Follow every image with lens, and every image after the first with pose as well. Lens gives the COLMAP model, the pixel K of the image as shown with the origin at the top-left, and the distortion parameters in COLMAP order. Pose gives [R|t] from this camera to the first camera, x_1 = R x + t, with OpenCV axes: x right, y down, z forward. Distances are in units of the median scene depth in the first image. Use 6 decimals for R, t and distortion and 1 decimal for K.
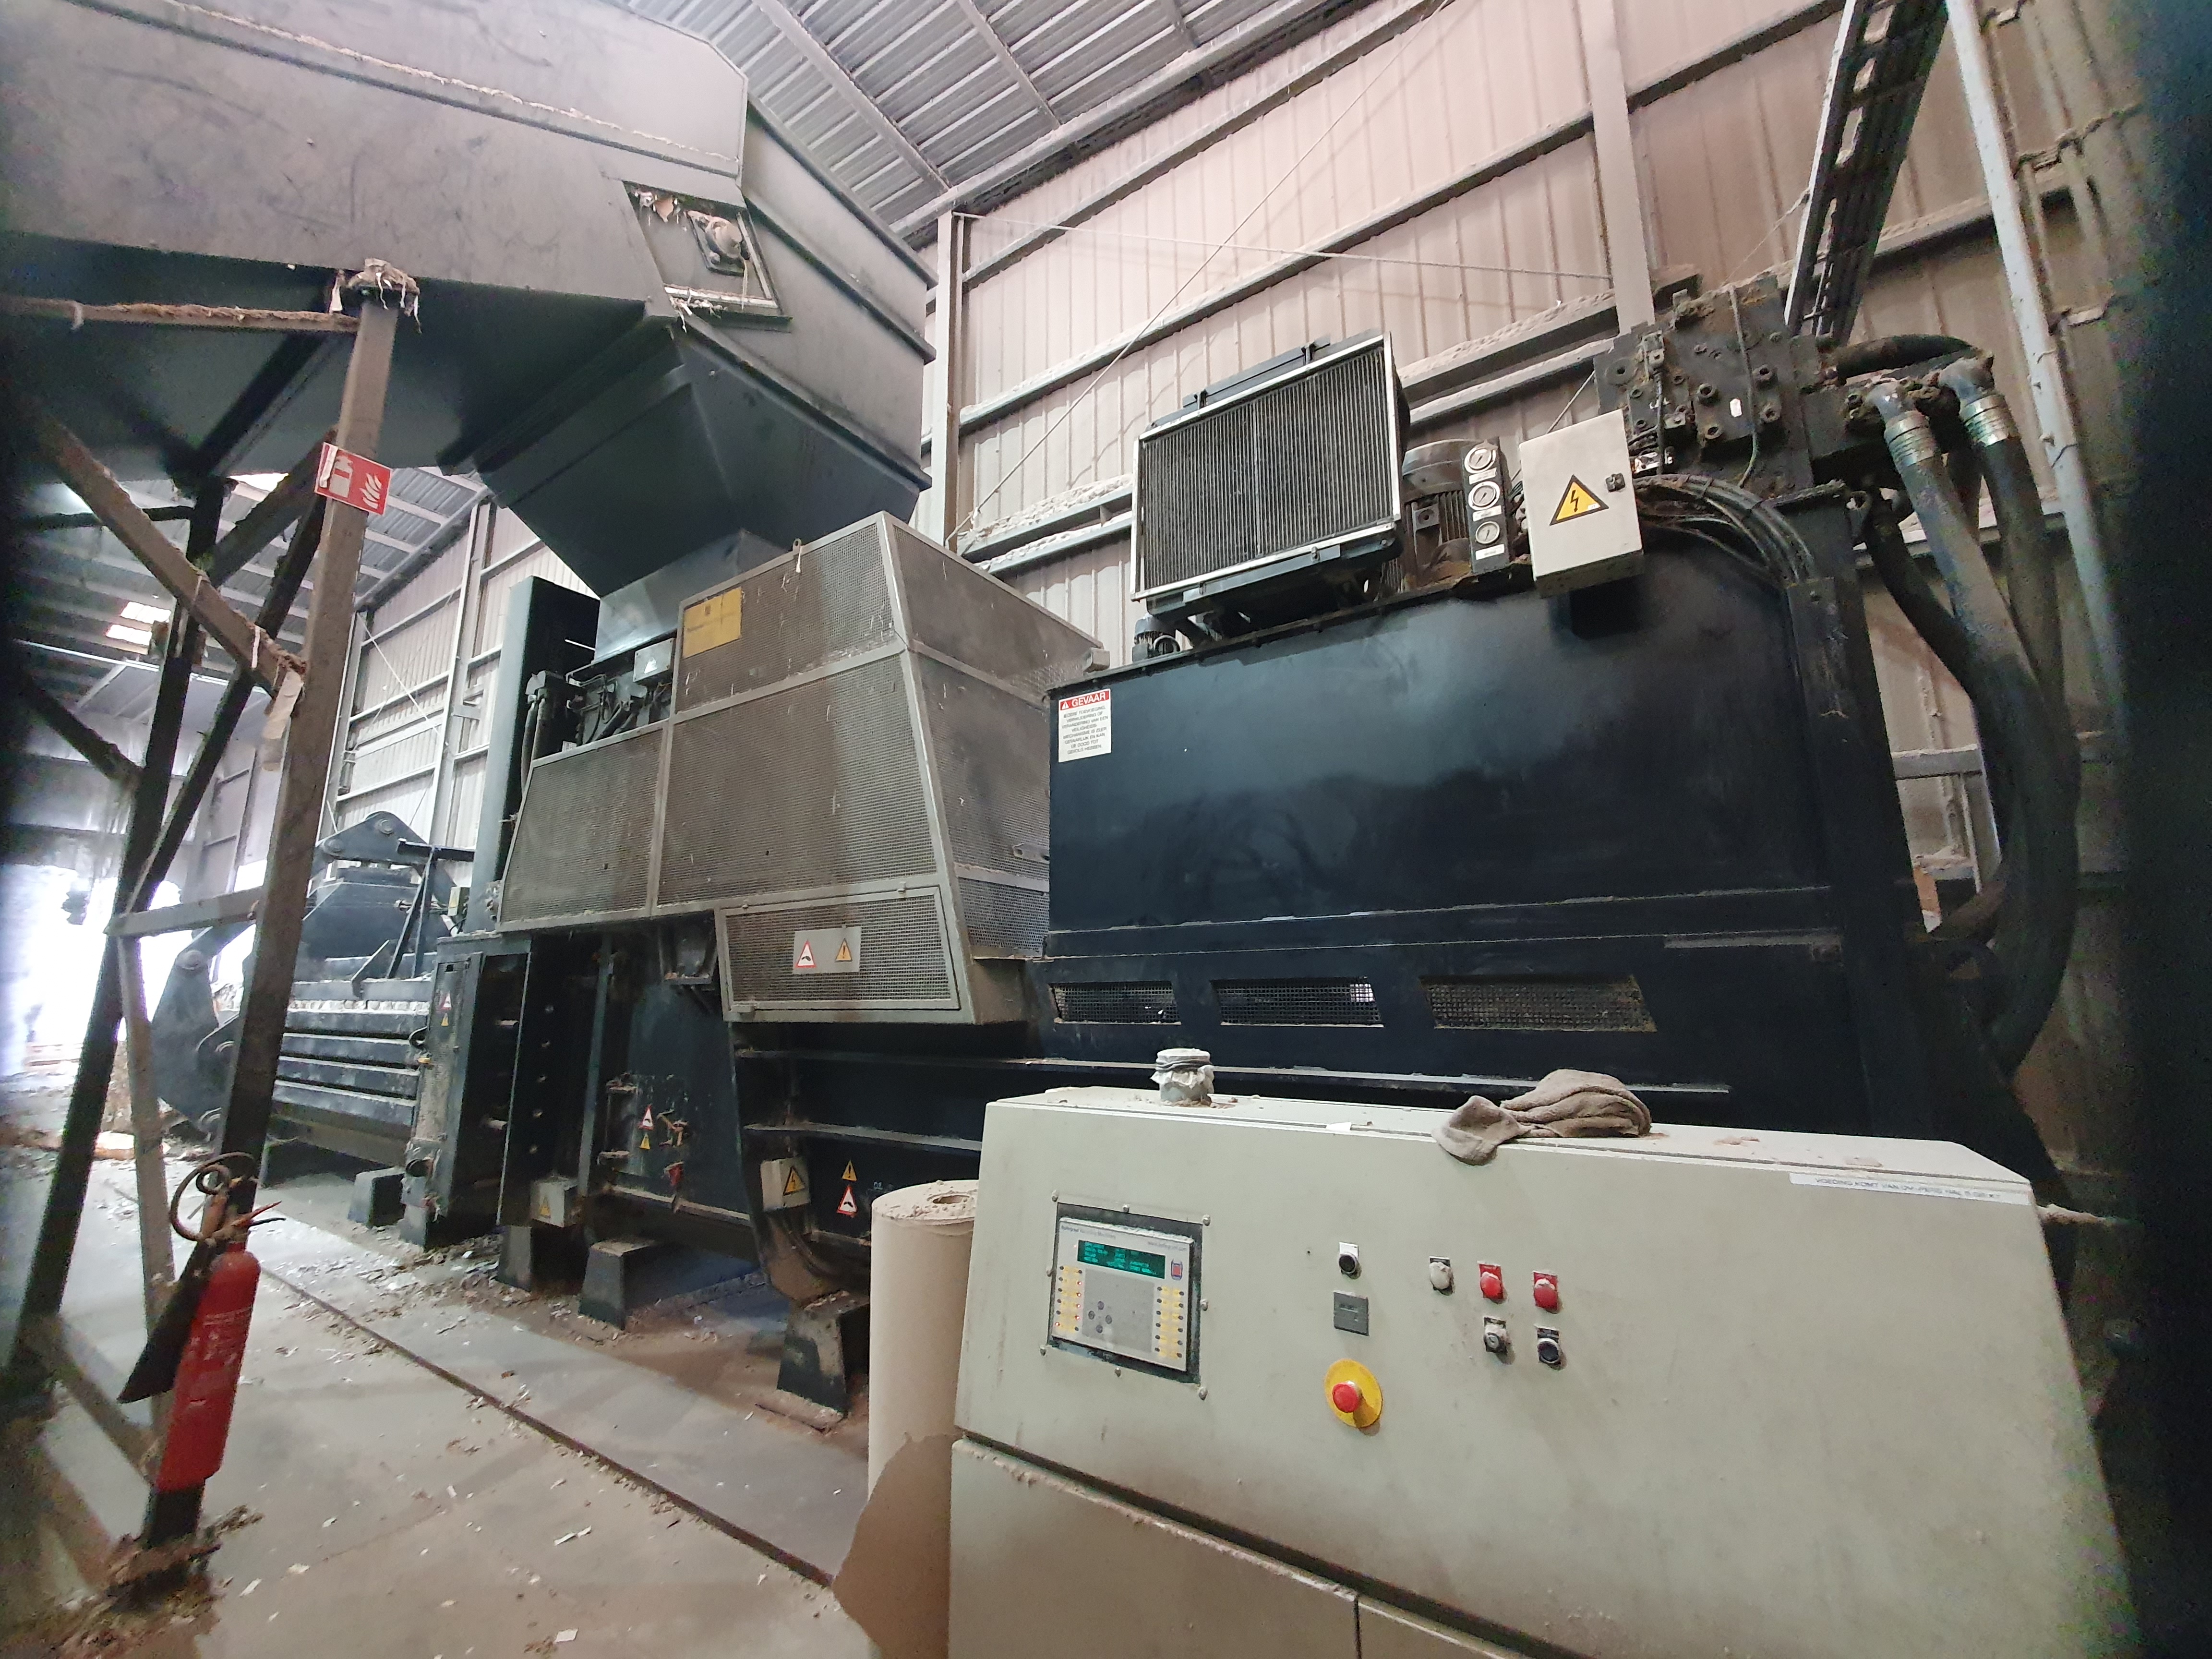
lens RADIAL K [[871.3, 0, 1089.4], [0, 871.3, 827.3], [0, 0, 1]] dist [0.008387, -0.000596]
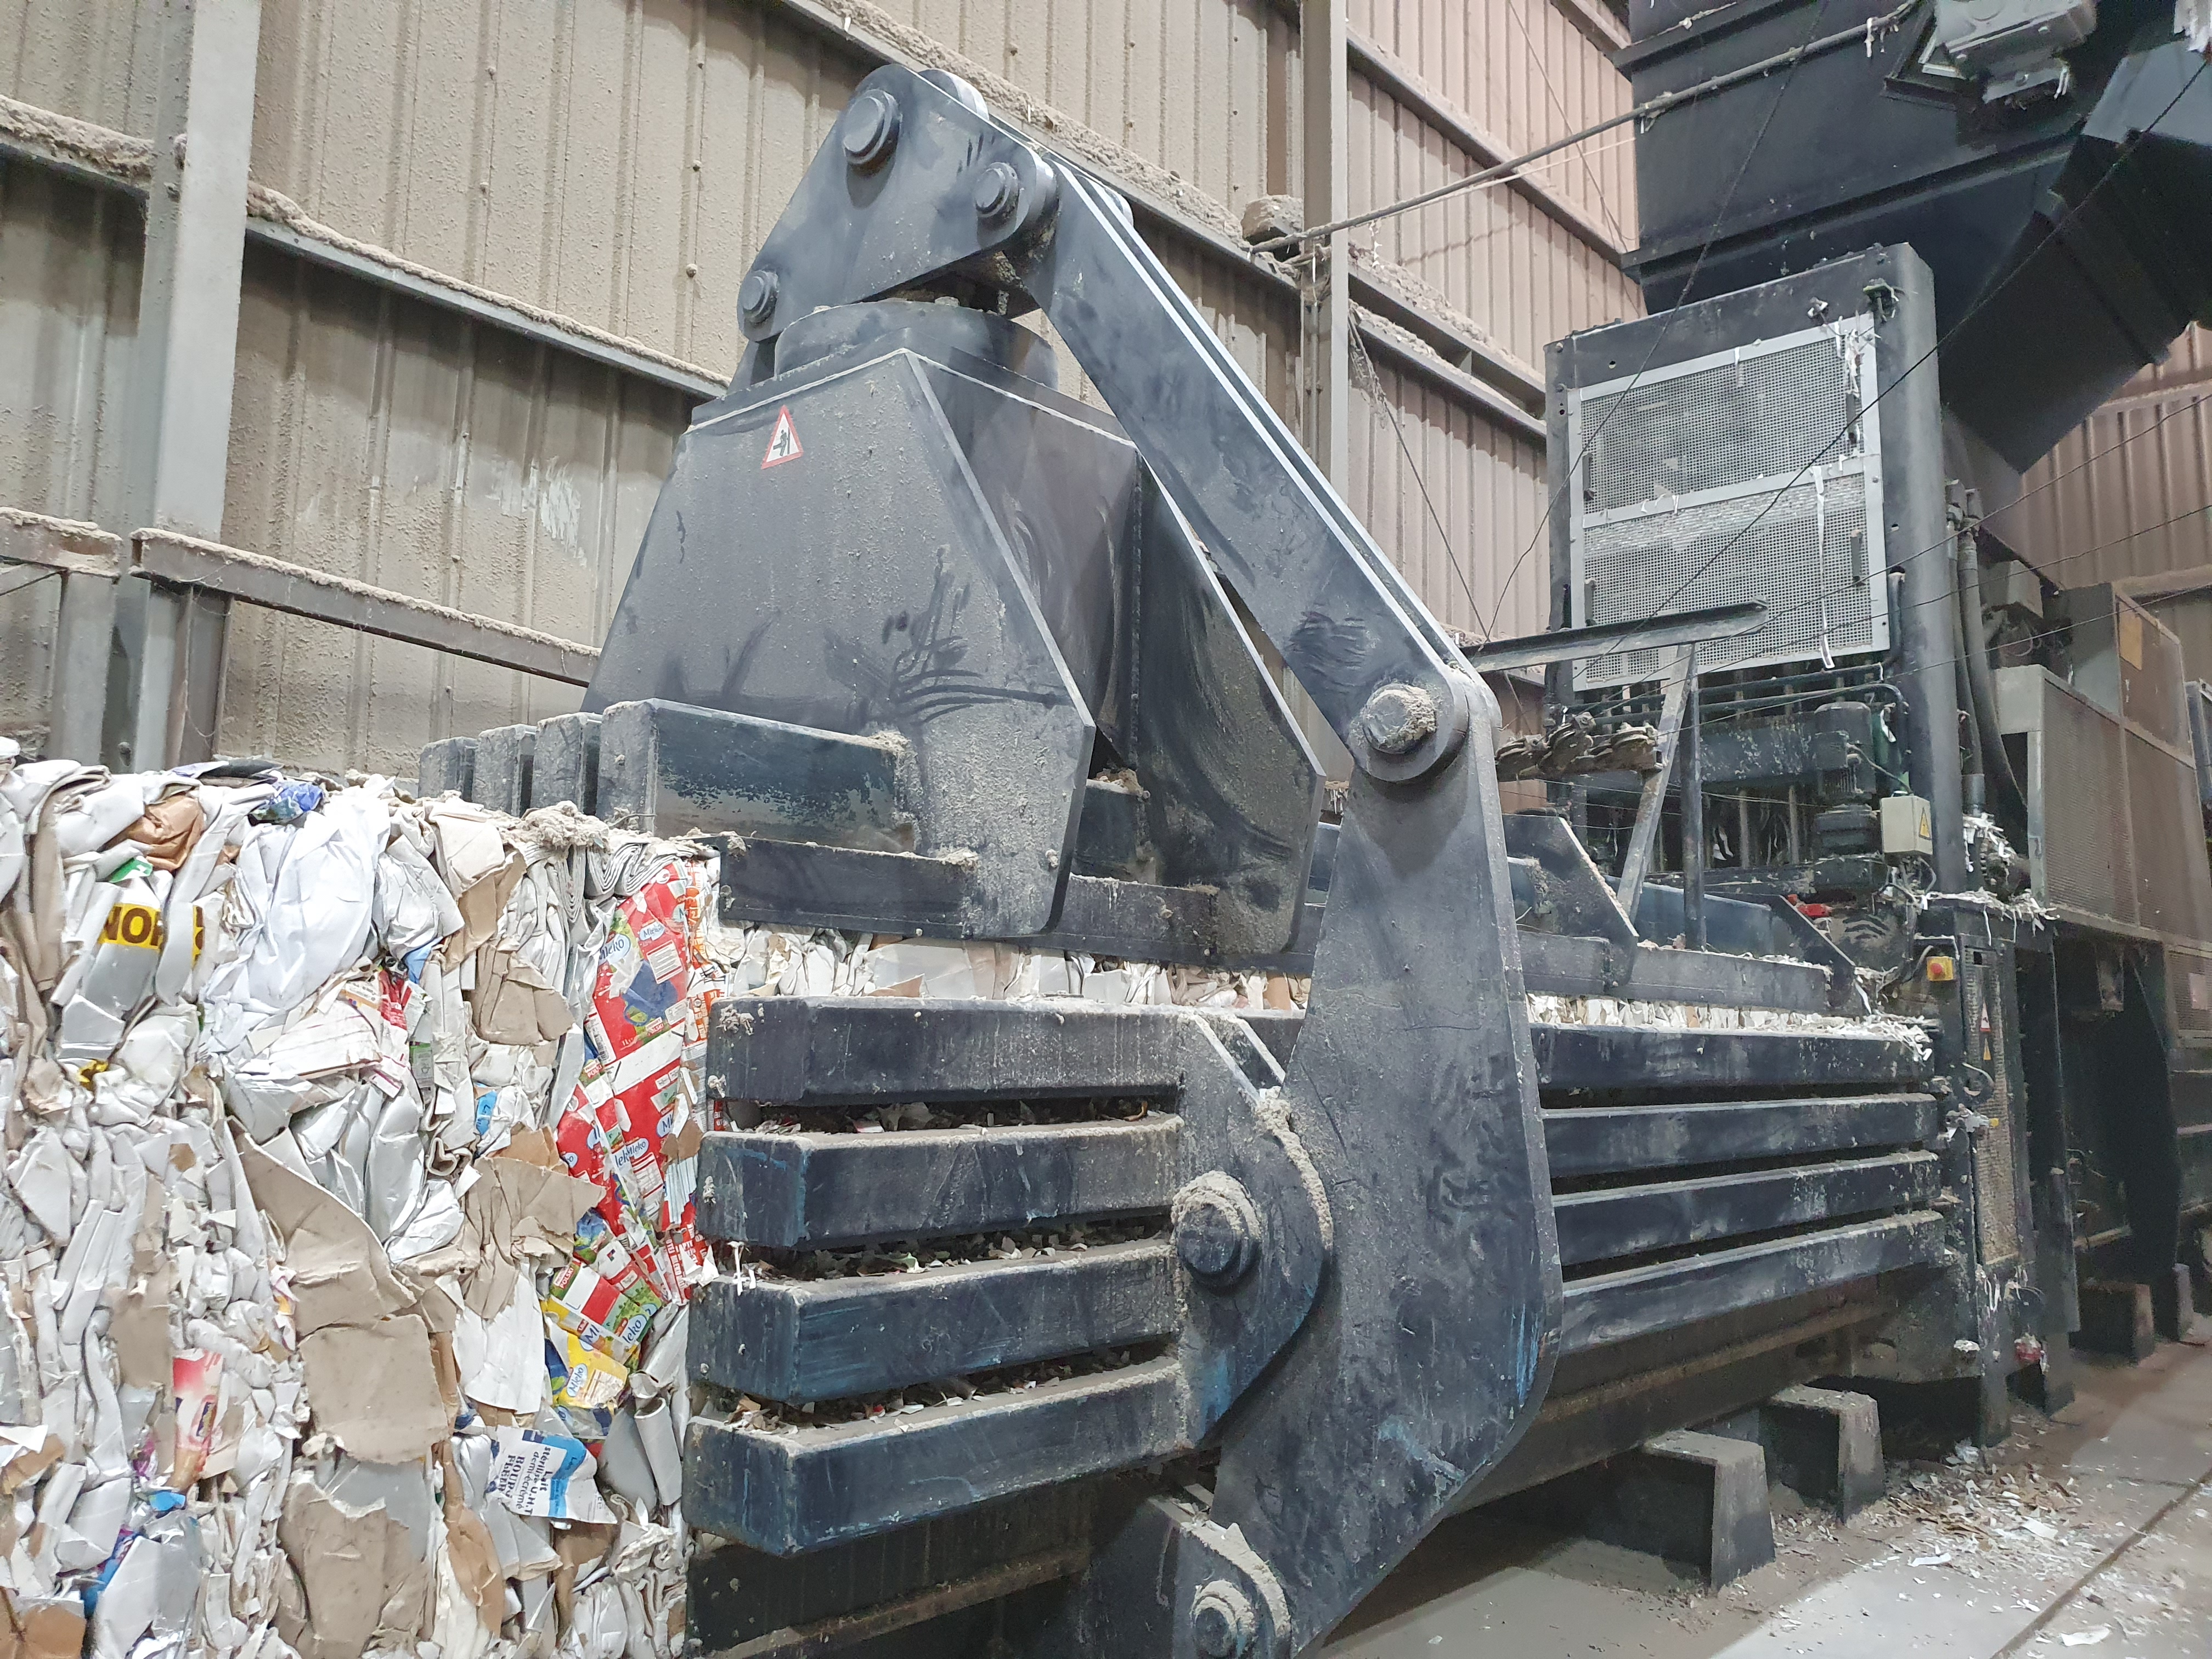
lens RADIAL K [[1718.7, 0, 1085.4], [0, 1718.7, 807.2], [0, 0, 1]] dist [0.026875, -0.006662]
pose [[0.133118, 0.135879, 0.981742, -3.258357], [-0.201607, 0.973559, -0.107410, 0.514419], [-0.970378, -0.183628, 0.156992, 2.393755]]
